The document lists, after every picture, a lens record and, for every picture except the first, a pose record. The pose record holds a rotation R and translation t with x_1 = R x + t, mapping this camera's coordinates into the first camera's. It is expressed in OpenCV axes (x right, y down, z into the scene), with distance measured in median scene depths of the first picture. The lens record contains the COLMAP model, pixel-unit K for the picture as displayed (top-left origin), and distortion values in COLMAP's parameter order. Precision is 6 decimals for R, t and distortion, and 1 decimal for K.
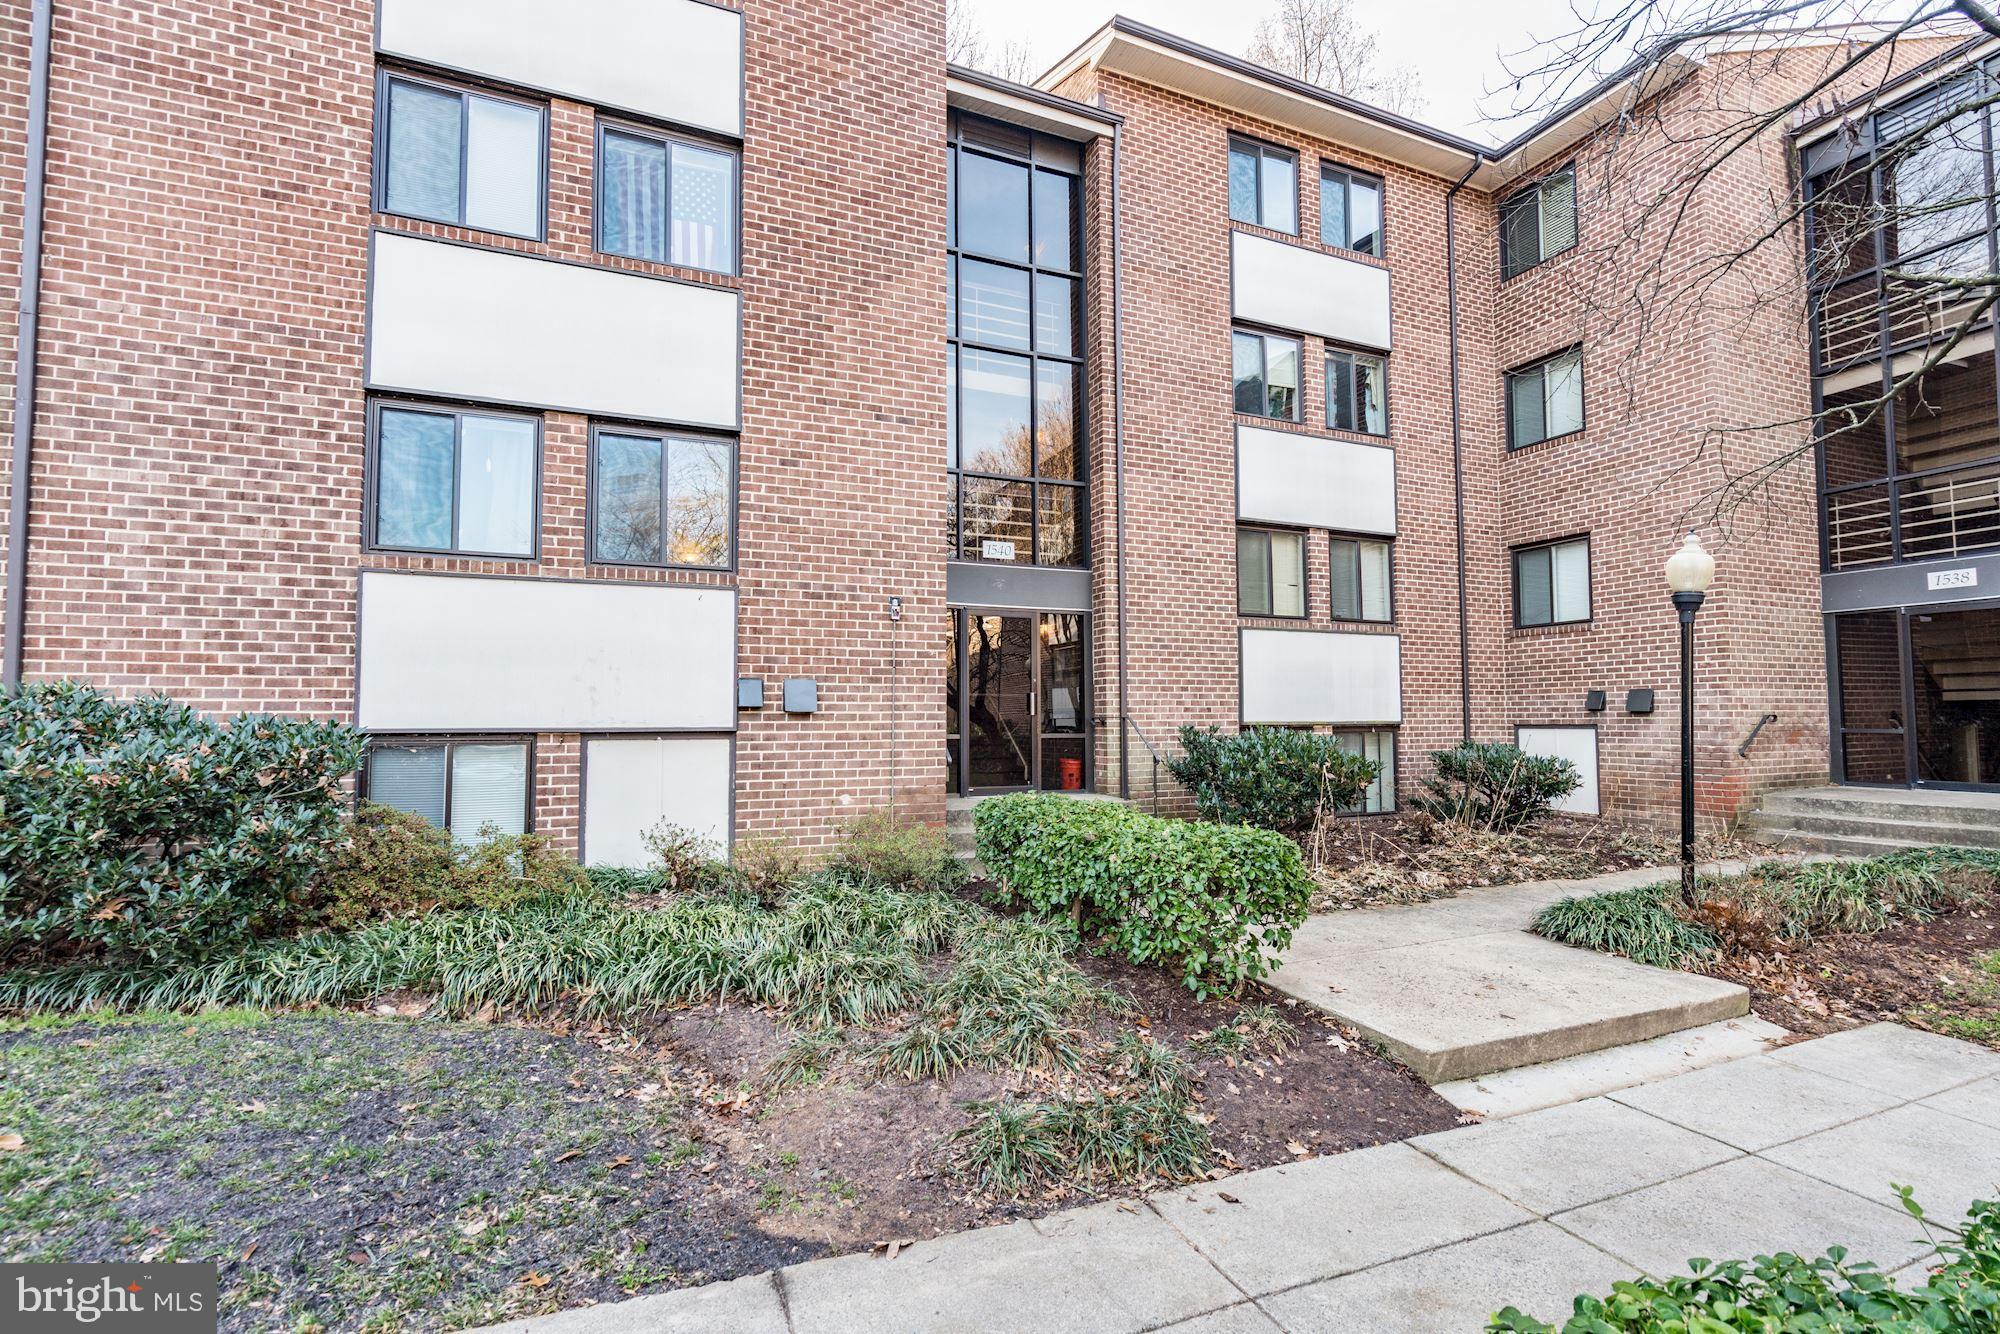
lens RADIAL K [[902.8, 0, 1027.9], [0, 902.8, 678.0], [0, 0, 1]] dist [0.001418, -0.001266]
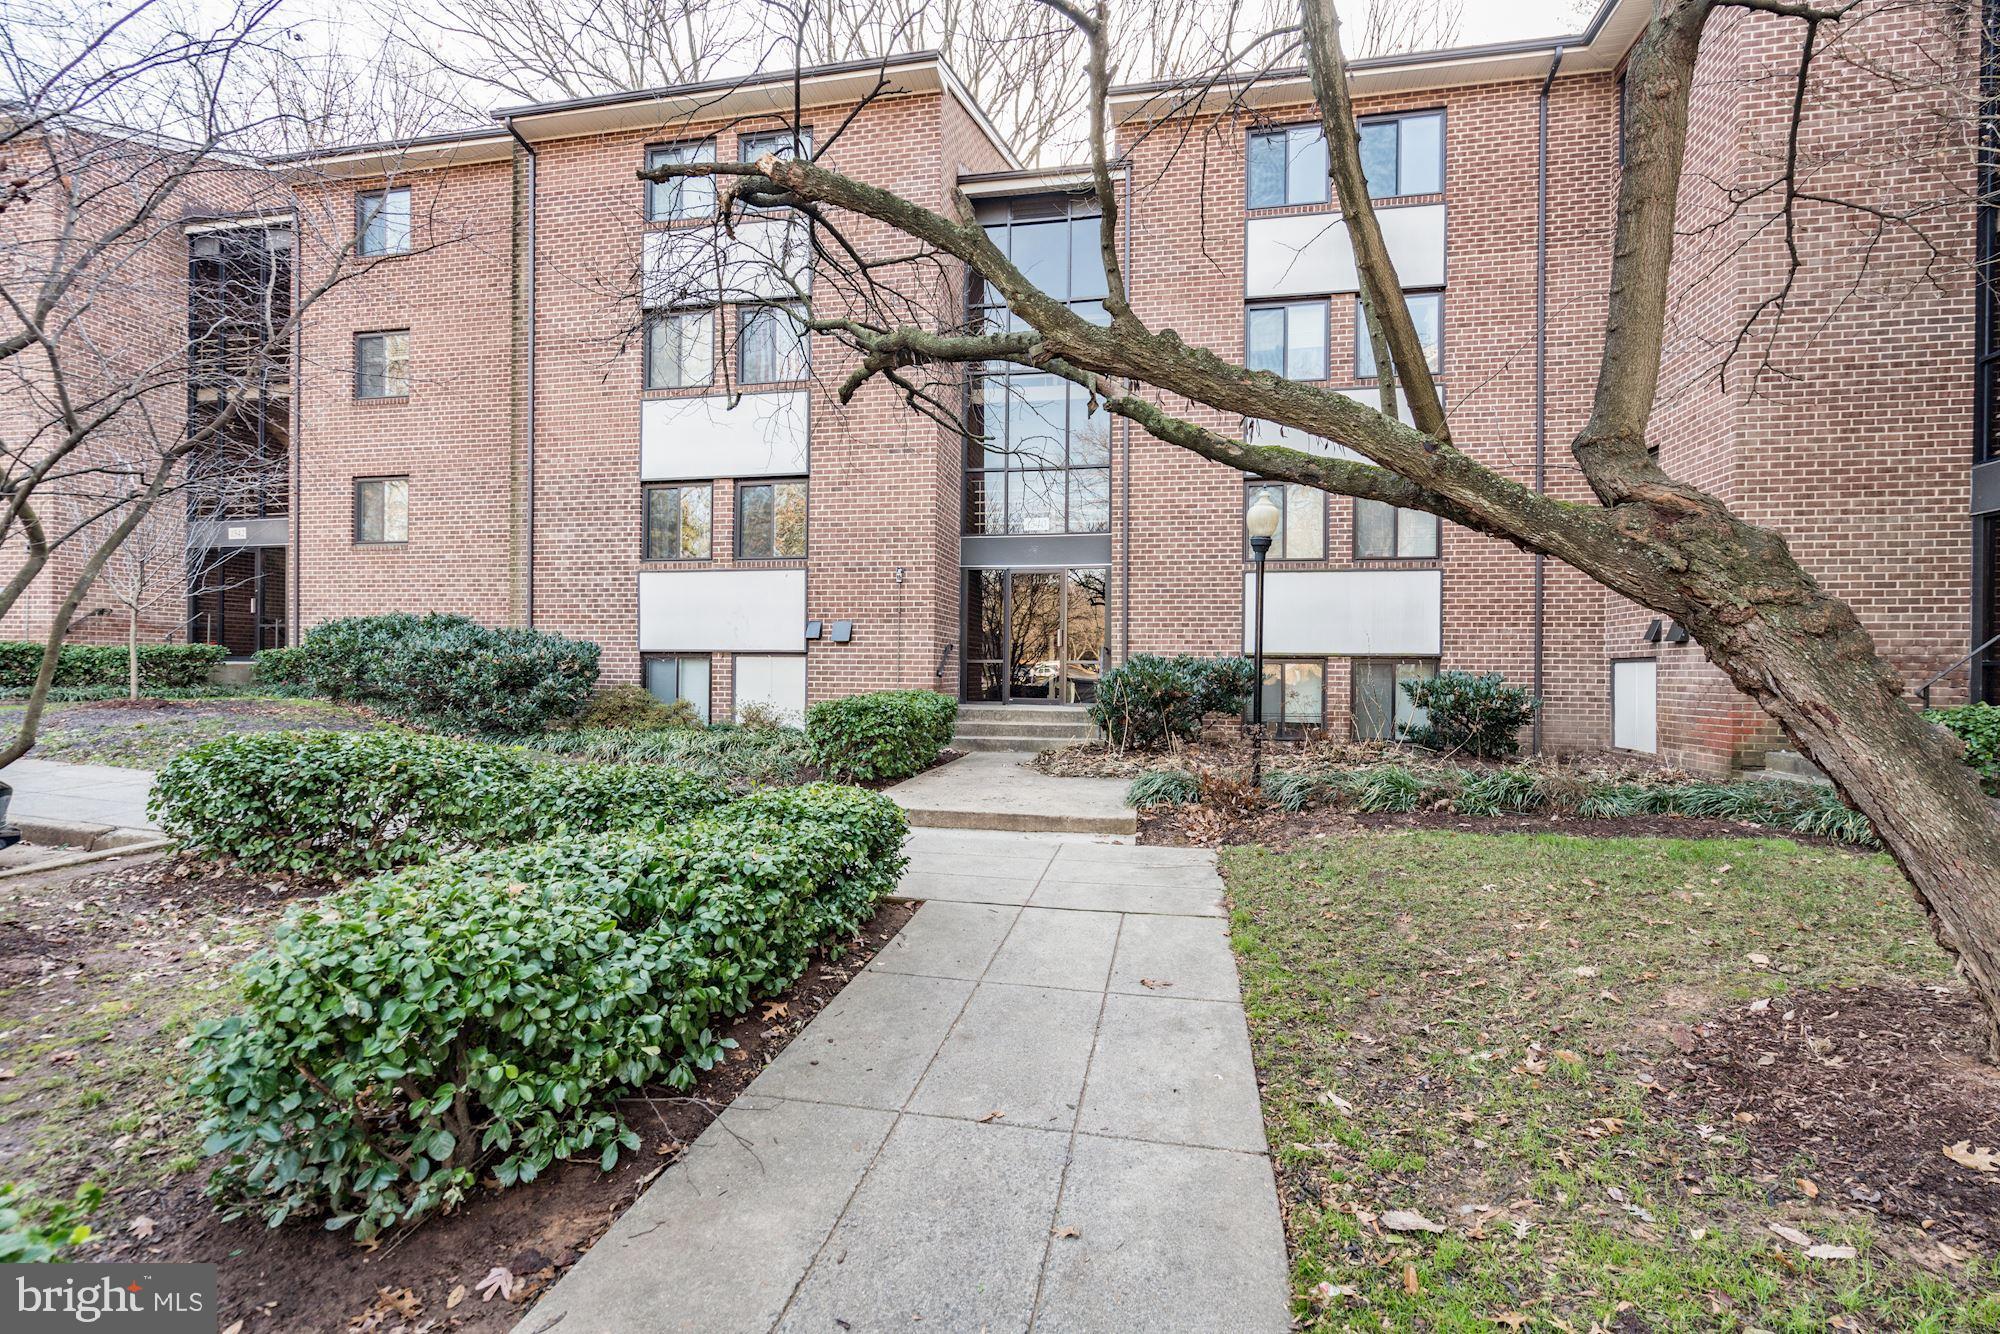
lens RADIAL K [[902.8, 0, 1027.9], [0, 902.8, 678.0], [0, 0, 1]] dist [0.001418, -0.001266]
pose [[0.829472, 0.013766, -0.558379, 0.652192], [0.015088, 0.998779, 0.047037, 0.021843], [0.558345, -0.047440, 0.828251, -0.124005]]
